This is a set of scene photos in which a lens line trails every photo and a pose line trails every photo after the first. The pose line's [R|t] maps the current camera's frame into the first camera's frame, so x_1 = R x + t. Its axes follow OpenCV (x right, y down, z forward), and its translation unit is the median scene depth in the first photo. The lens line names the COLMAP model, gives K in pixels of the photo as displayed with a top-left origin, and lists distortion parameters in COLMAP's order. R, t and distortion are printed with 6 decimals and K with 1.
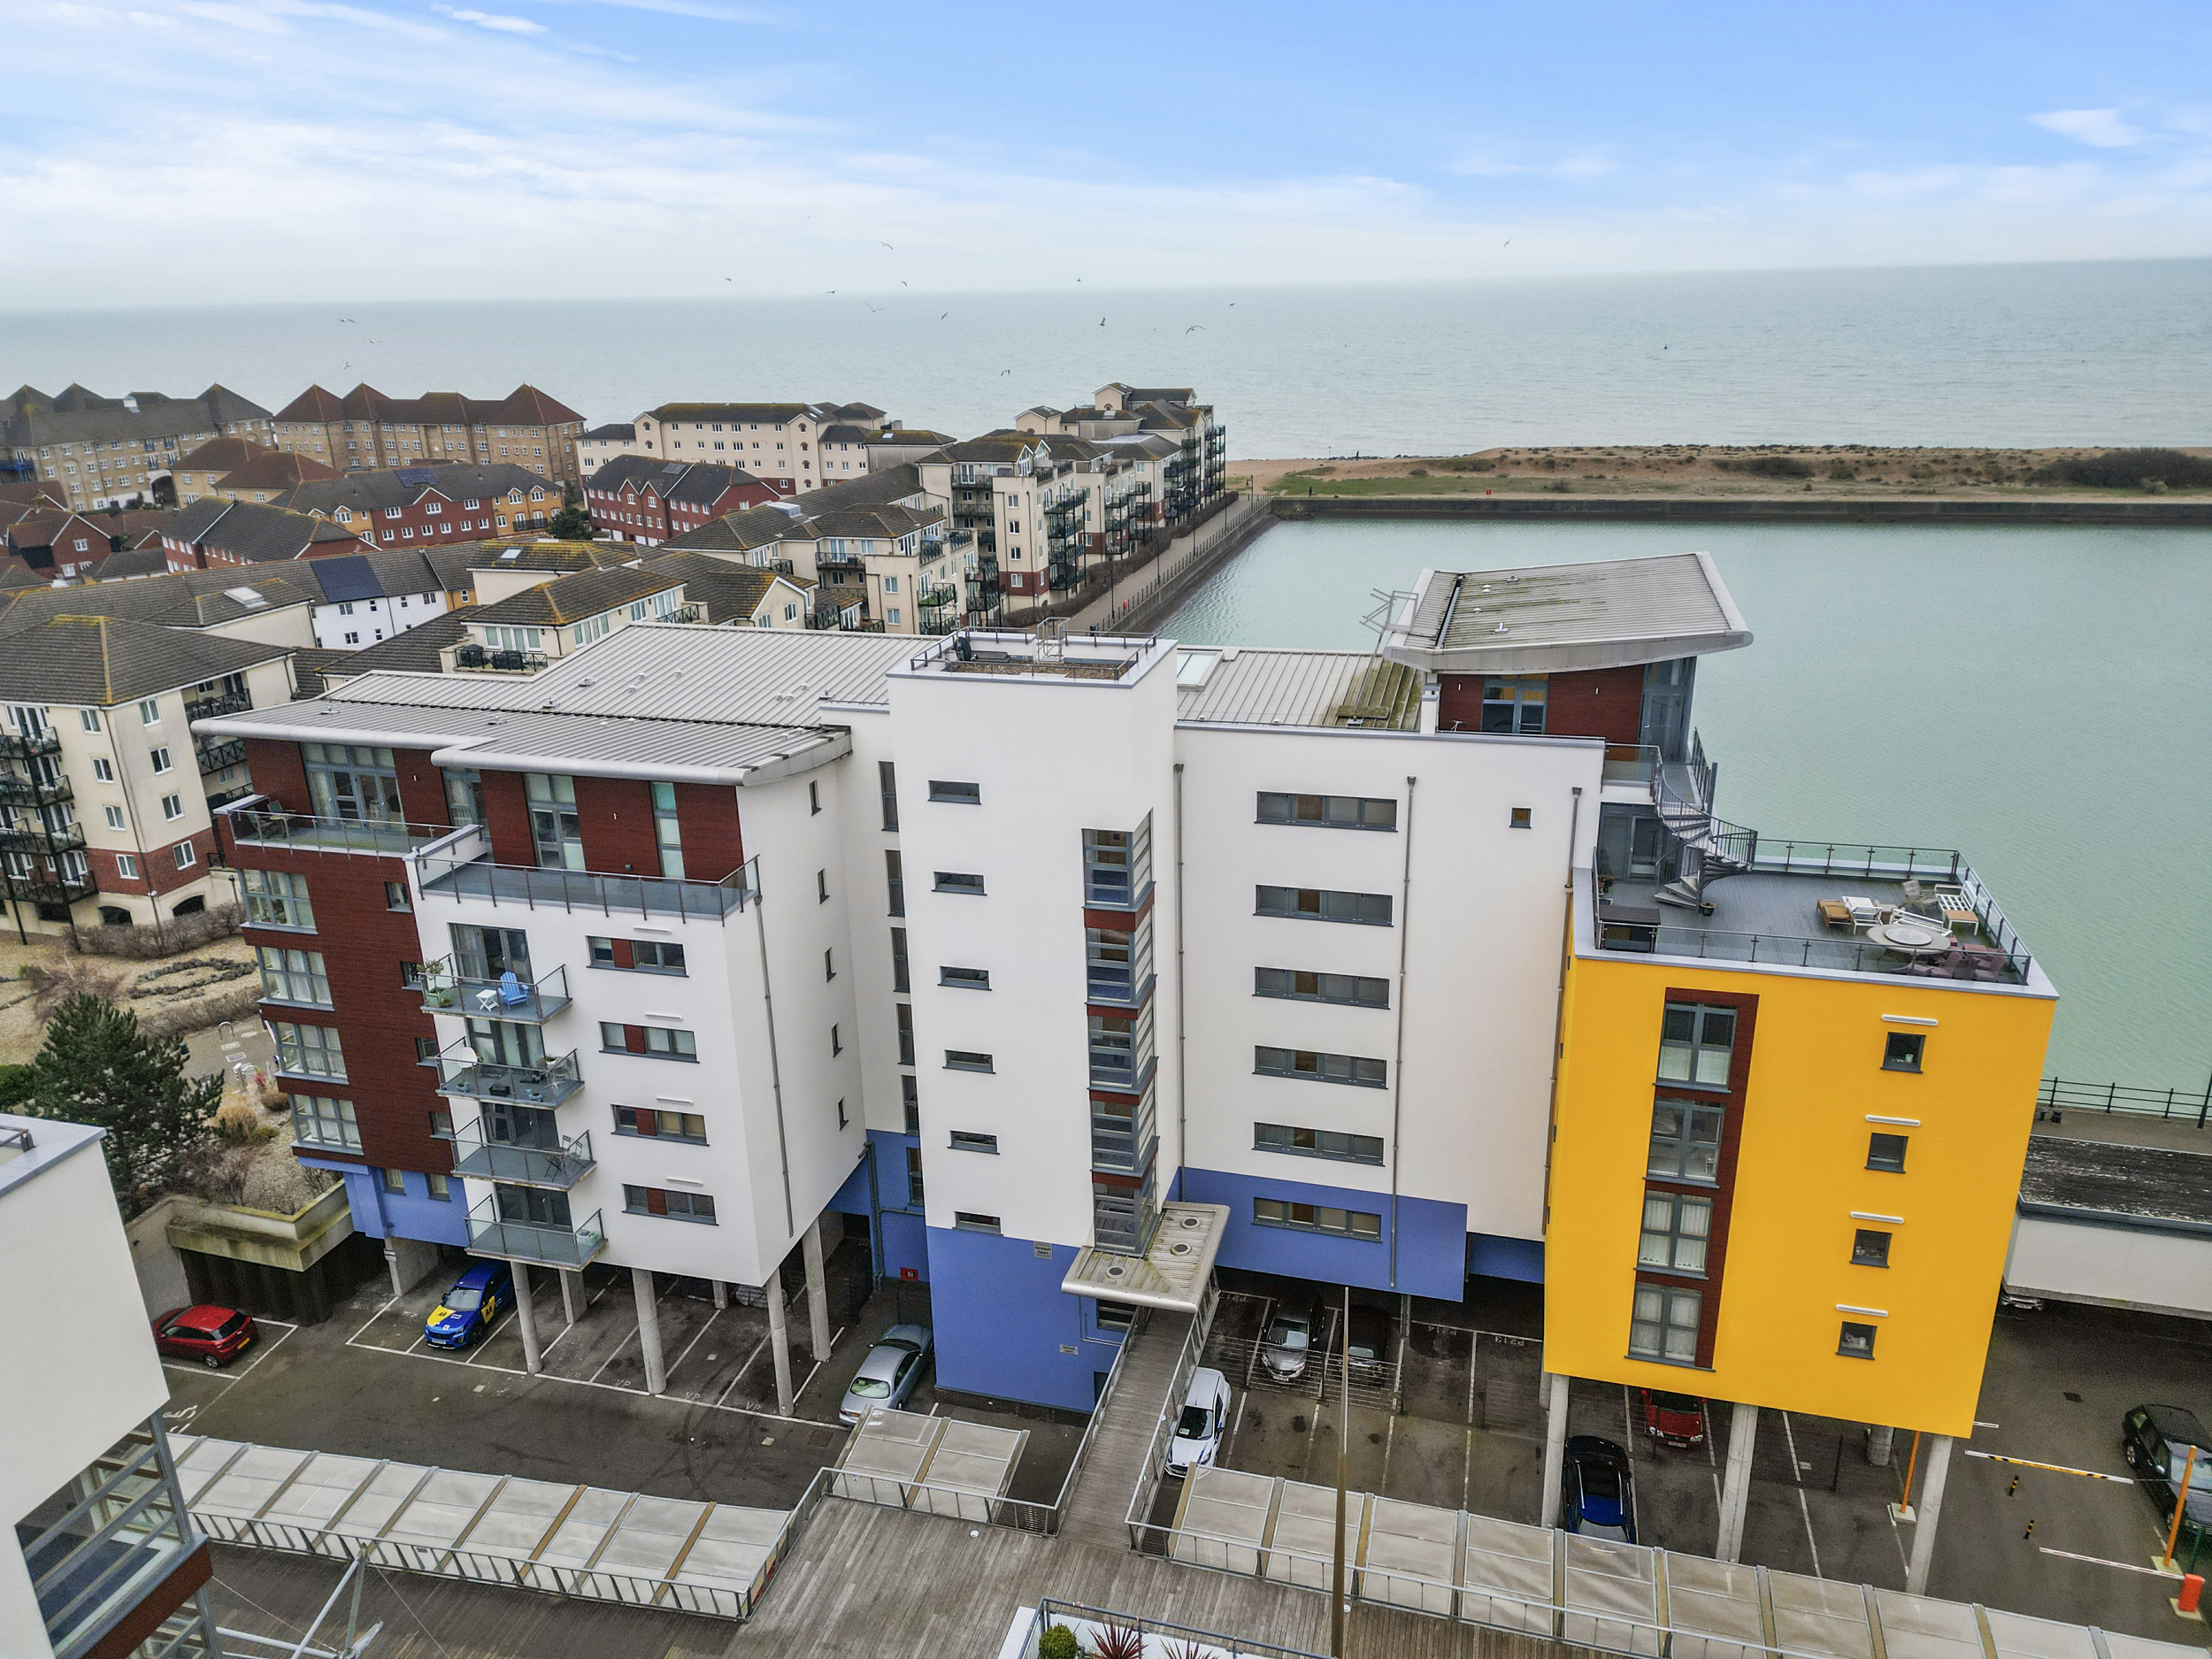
lens RADIAL K [[1537.2, 0, 1072.7], [0, 1537.2, 829.6], [0, 0, 1]] dist [0.037102, -0.057115]
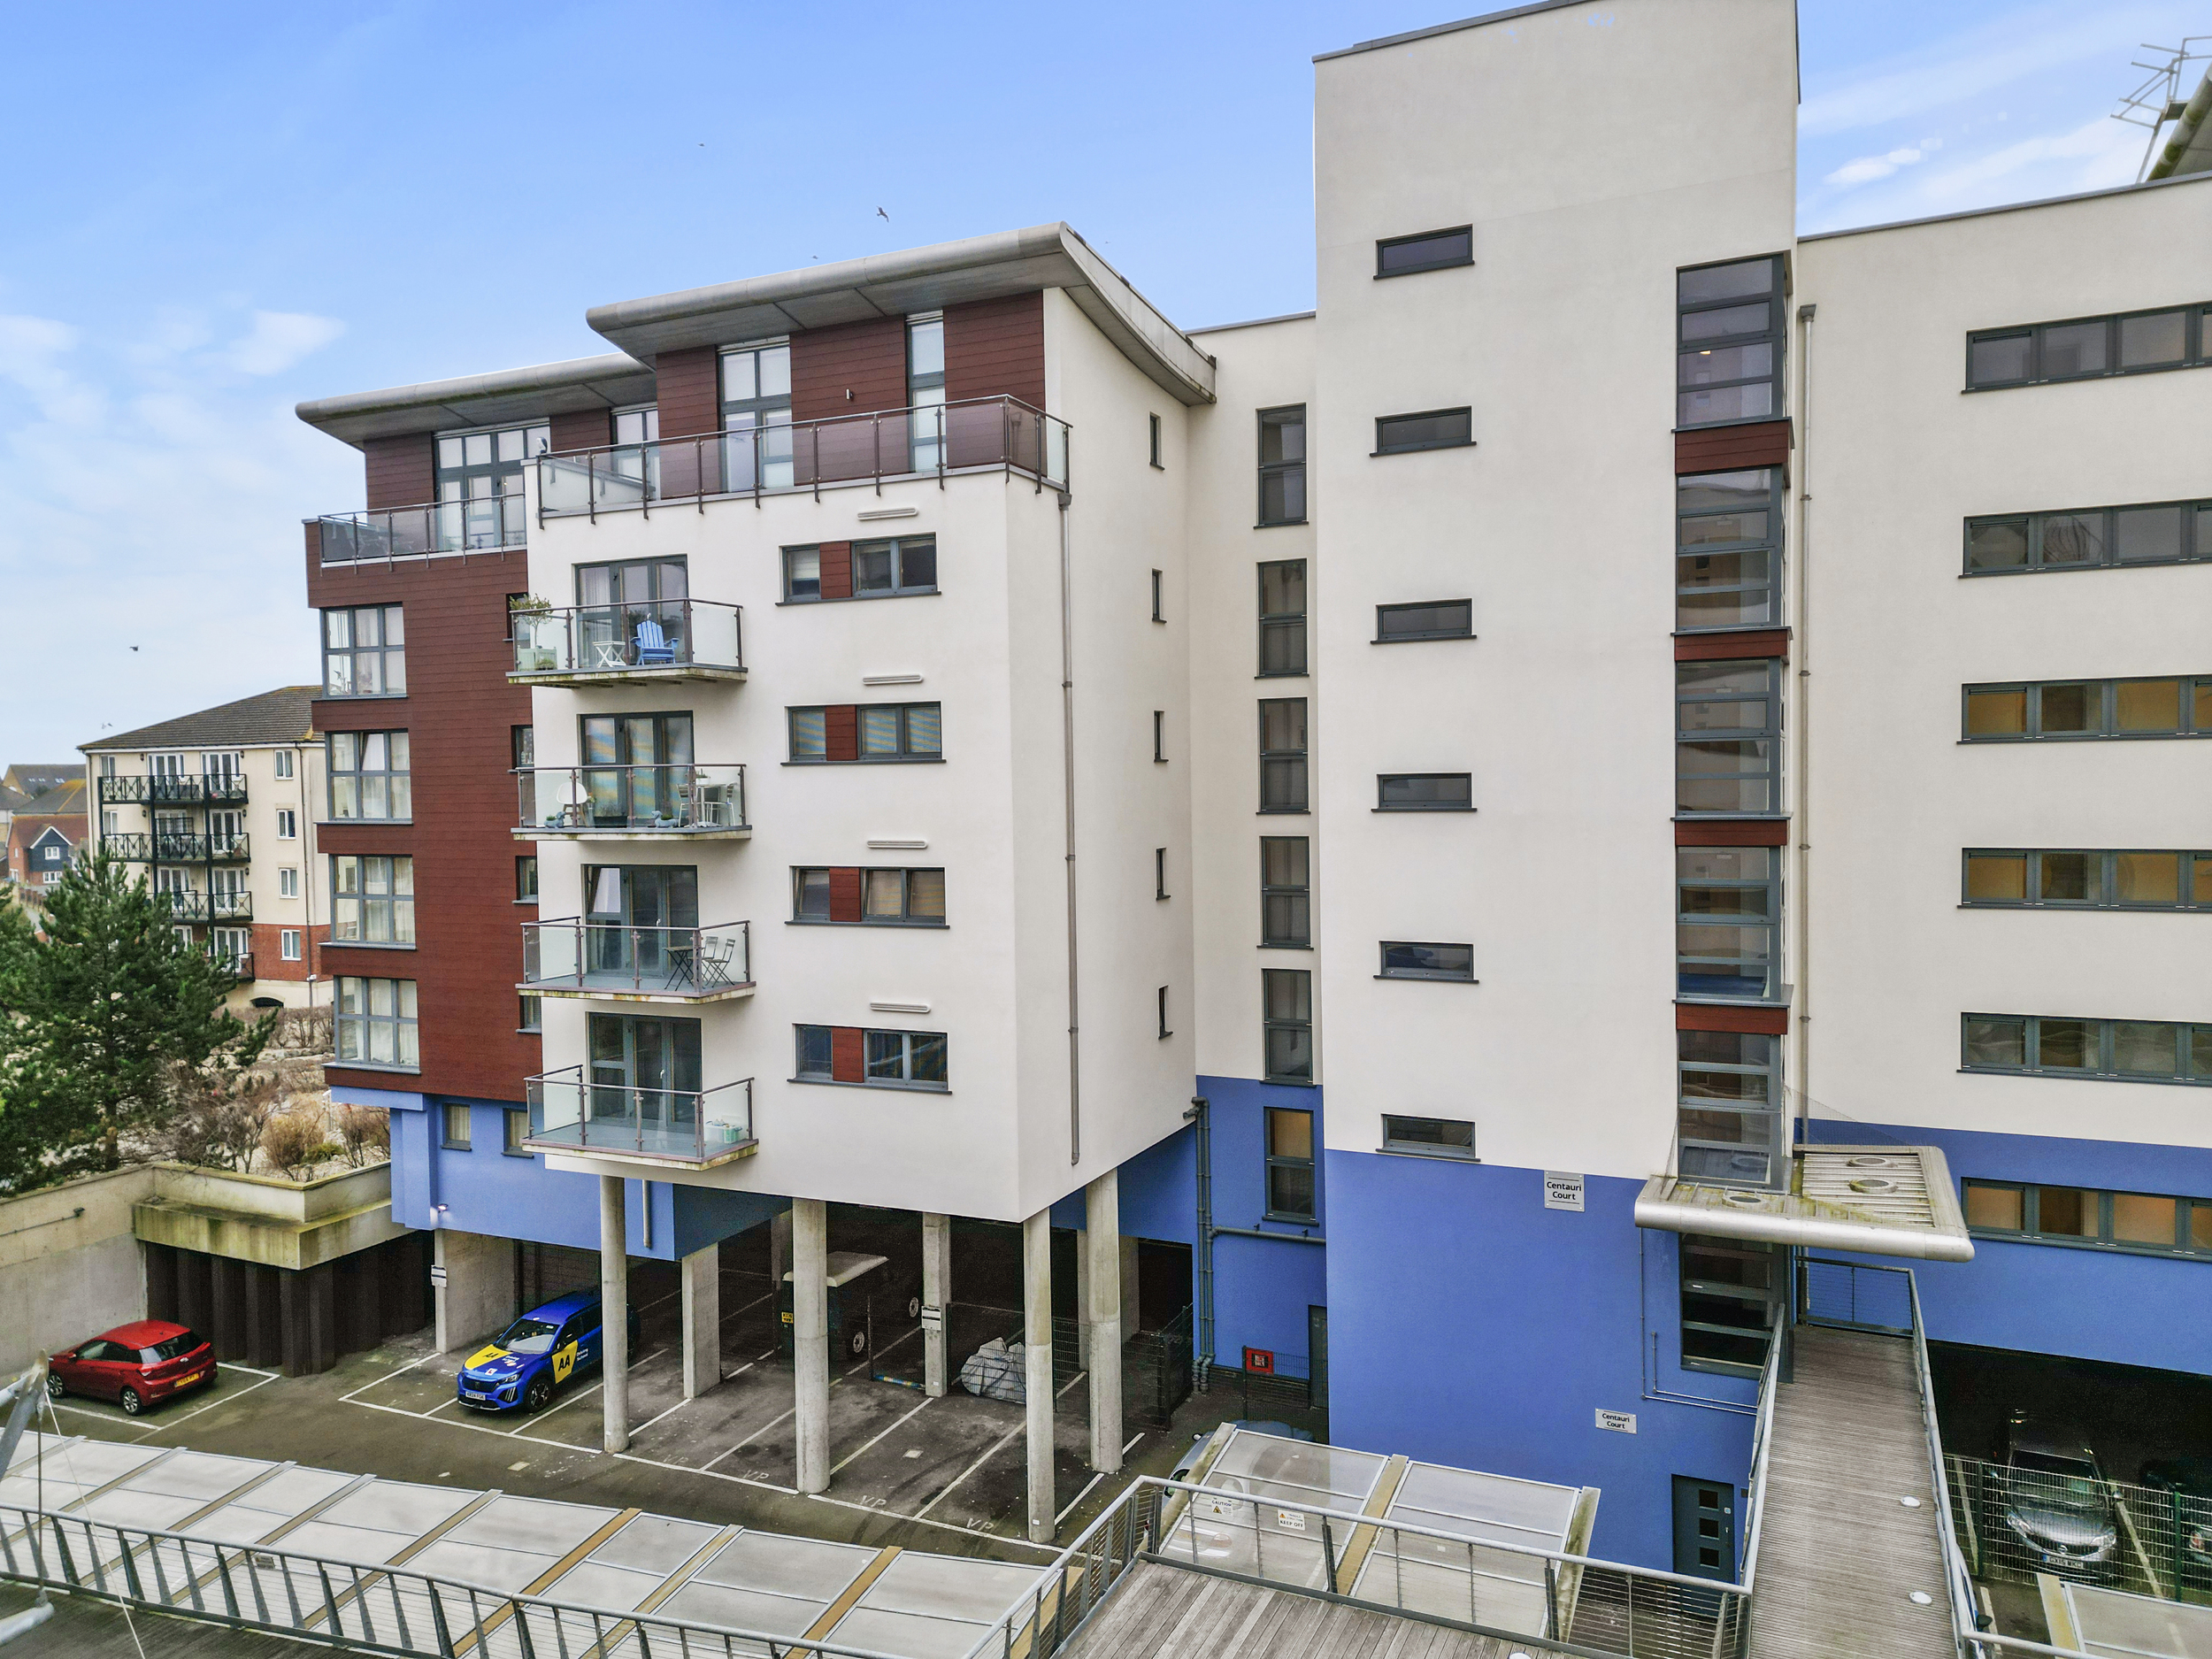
lens RADIAL K [[1539.3, 0, 1073.2], [0, 1539.3, 813.5], [0, 0, 1]] dist [0.058261, -0.082106]
pose [[0.985204, 0.015108, -0.170716, -0.086893], [-0.066105, 0.952525, -0.297196, 0.291848], [0.158121, 0.304085, 0.939431, 0.421522]]
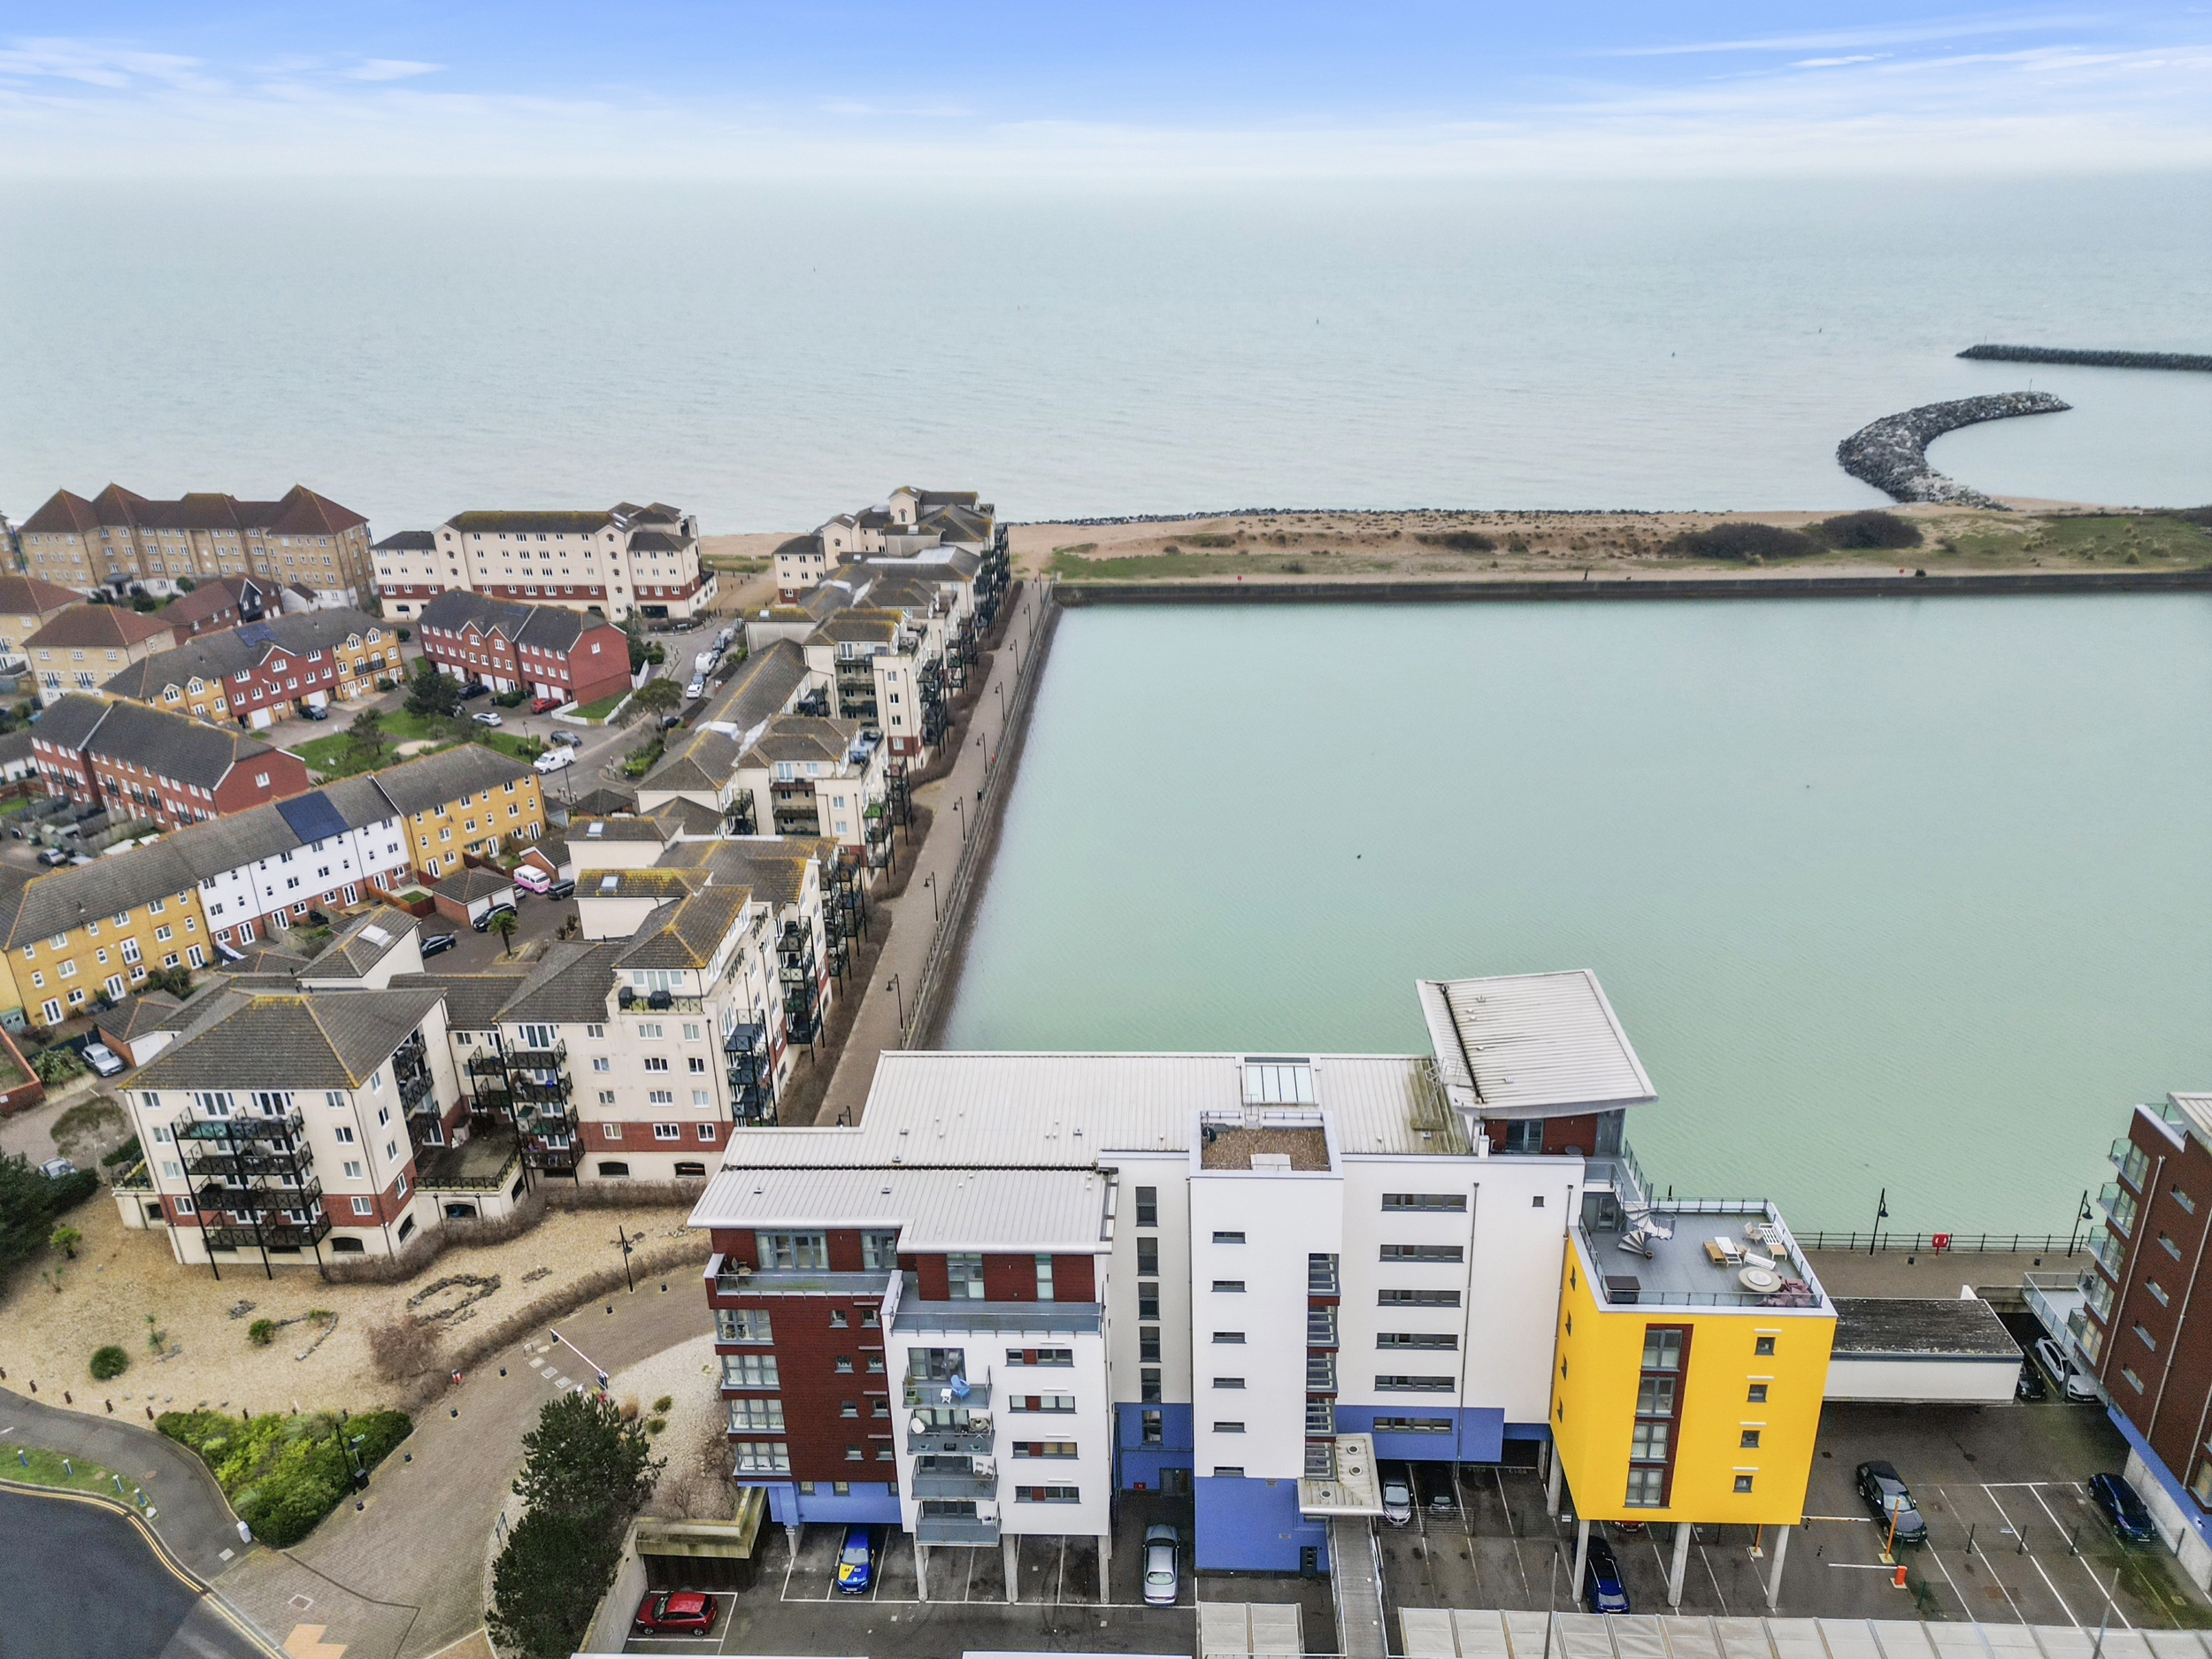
lens RADIAL K [[1539.3, 0, 1073.2], [0, 1539.3, 813.5], [0, 0, 1]] dist [0.058261, -0.082106]
pose [[0.974545, -0.083622, 0.208014, -0.465705], [0.073474, 0.995721, 0.056054, -0.495394], [-0.211811, -0.039344, 0.976518, -0.487721]]
